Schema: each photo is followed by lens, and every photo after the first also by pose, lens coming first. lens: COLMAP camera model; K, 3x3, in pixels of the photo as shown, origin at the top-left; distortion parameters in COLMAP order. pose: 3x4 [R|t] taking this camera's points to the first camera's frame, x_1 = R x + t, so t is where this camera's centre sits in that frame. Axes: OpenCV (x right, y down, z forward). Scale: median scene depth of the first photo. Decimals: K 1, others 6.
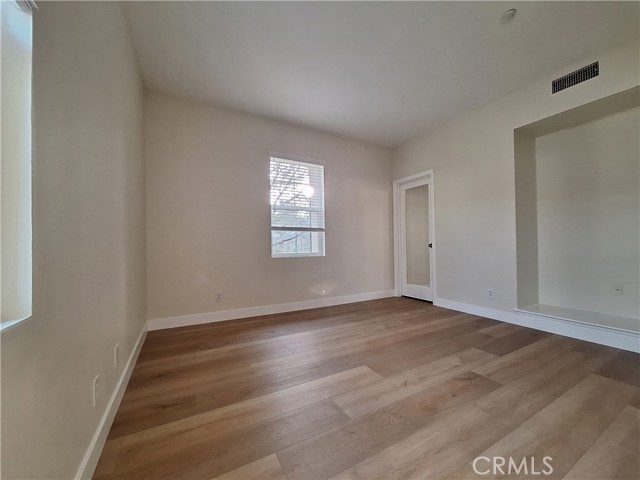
lens RADIAL K [[251.4, 0, 316.8], [0, 251.4, 241.9], [0, 0, 1]] dist [0.002430, -0.003864]
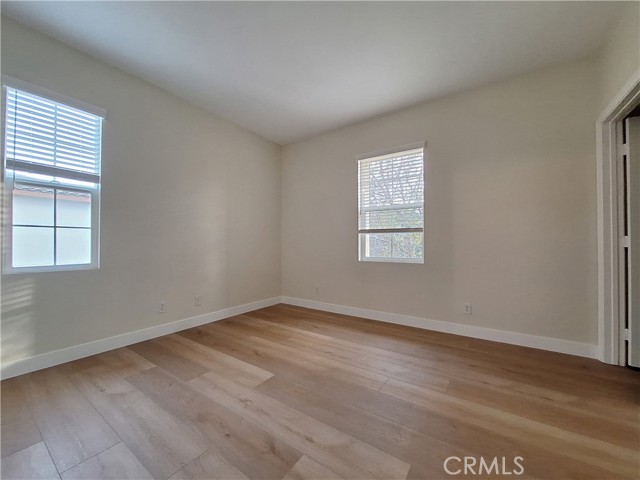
lens RADIAL K [[251.4, 0, 316.8], [0, 251.4, 241.9], [0, 0, 1]] dist [0.002430, -0.003864]
pose [[0.446959, -0.005614, -0.894537, 0.955629], [0.001650, 0.999984, -0.005451, -0.011434], [0.894553, 0.000960, 0.446961, 0.602985]]
